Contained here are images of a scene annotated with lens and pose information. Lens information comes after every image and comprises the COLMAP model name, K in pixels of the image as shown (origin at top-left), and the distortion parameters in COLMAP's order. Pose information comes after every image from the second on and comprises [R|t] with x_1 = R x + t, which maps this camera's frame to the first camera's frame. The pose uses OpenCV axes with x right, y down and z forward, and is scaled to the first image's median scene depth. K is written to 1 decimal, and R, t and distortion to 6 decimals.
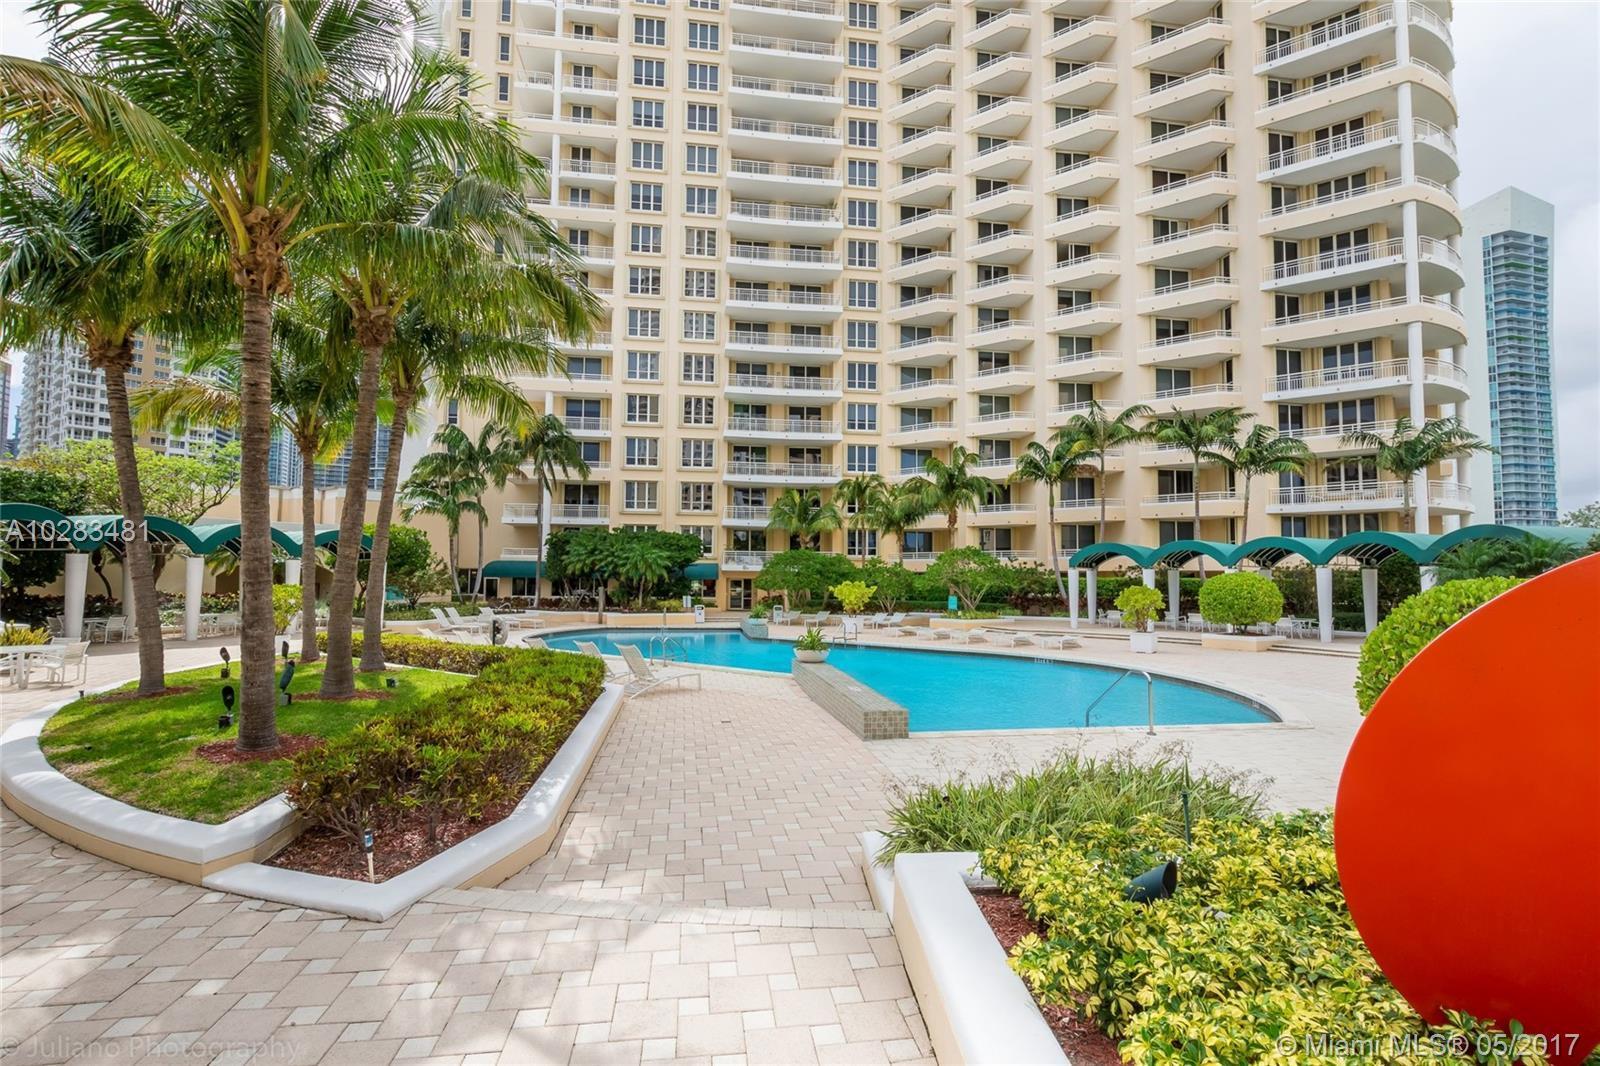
lens RADIAL K [[757.2, 0, 801.4], [0, 757.2, 539.0], [0, 0, 1]] dist [-0.014771, 0.000679]
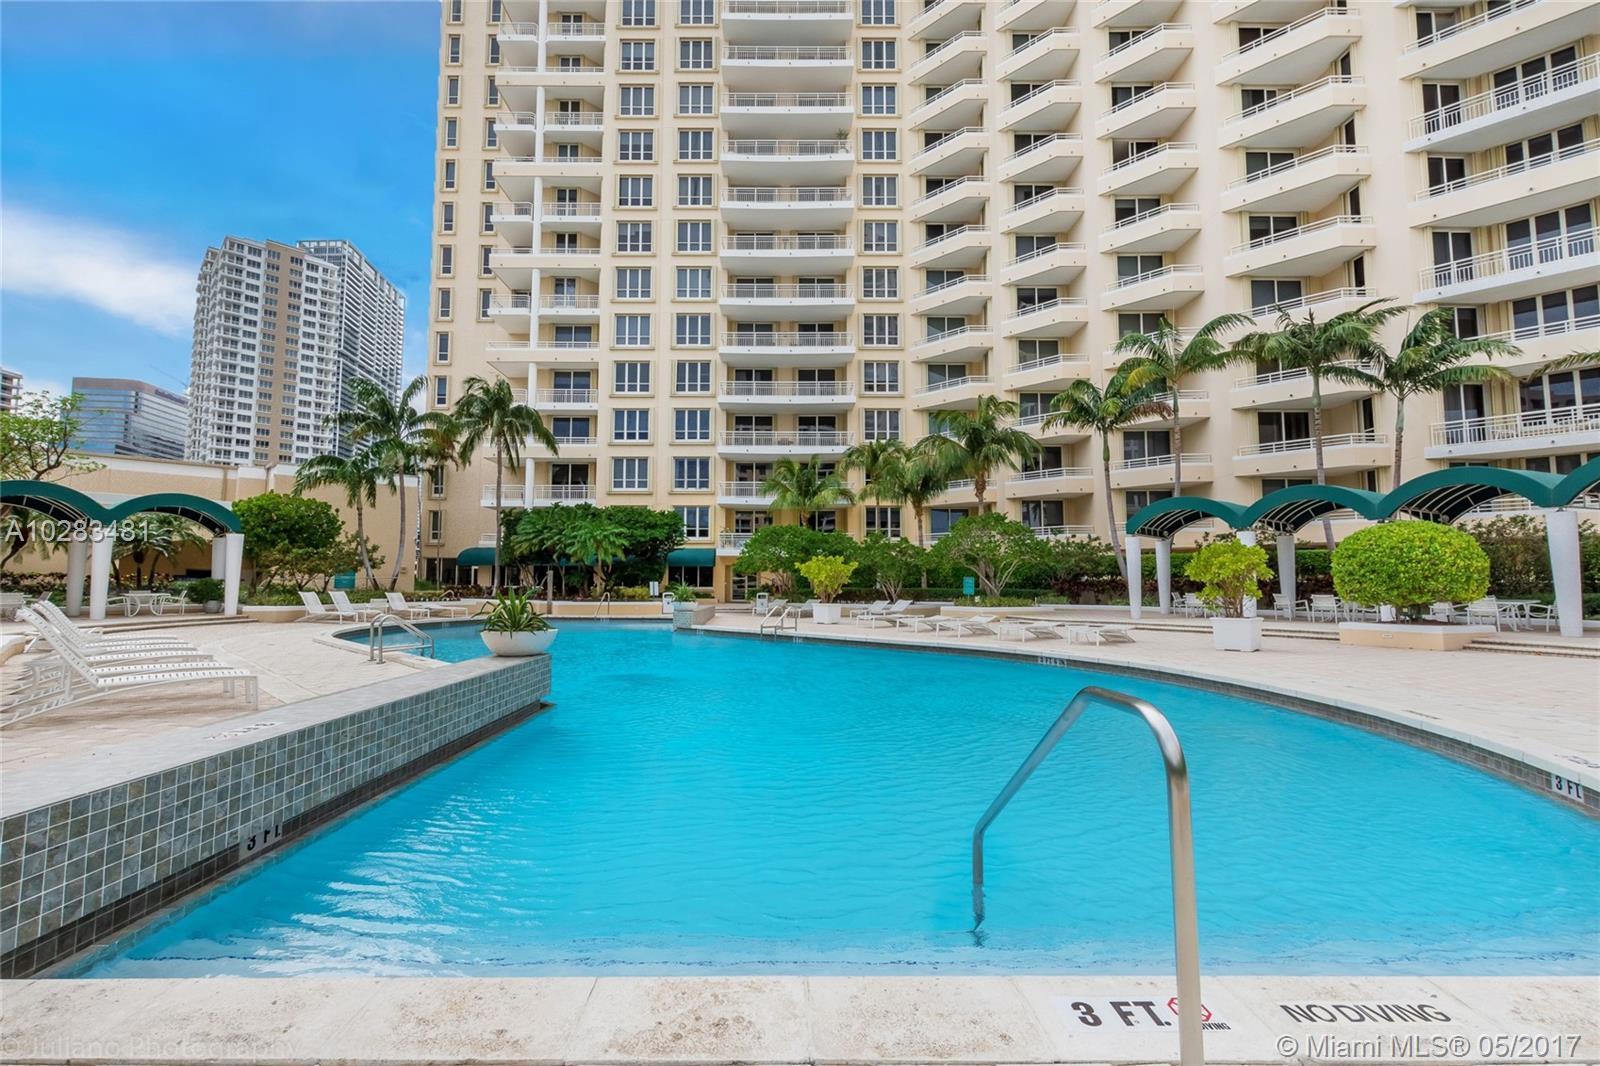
lens RADIAL K [[701.5, 0, 795.0], [0, 701.5, 529.7], [0, 0, 1]] dist [-0.002130, -0.002074]
pose [[0.988763, -0.016927, -0.148533, 0.105199], [0.012741, 0.999496, -0.029087, 0.036505], [0.148951, 0.026868, 0.988480, 0.217344]]
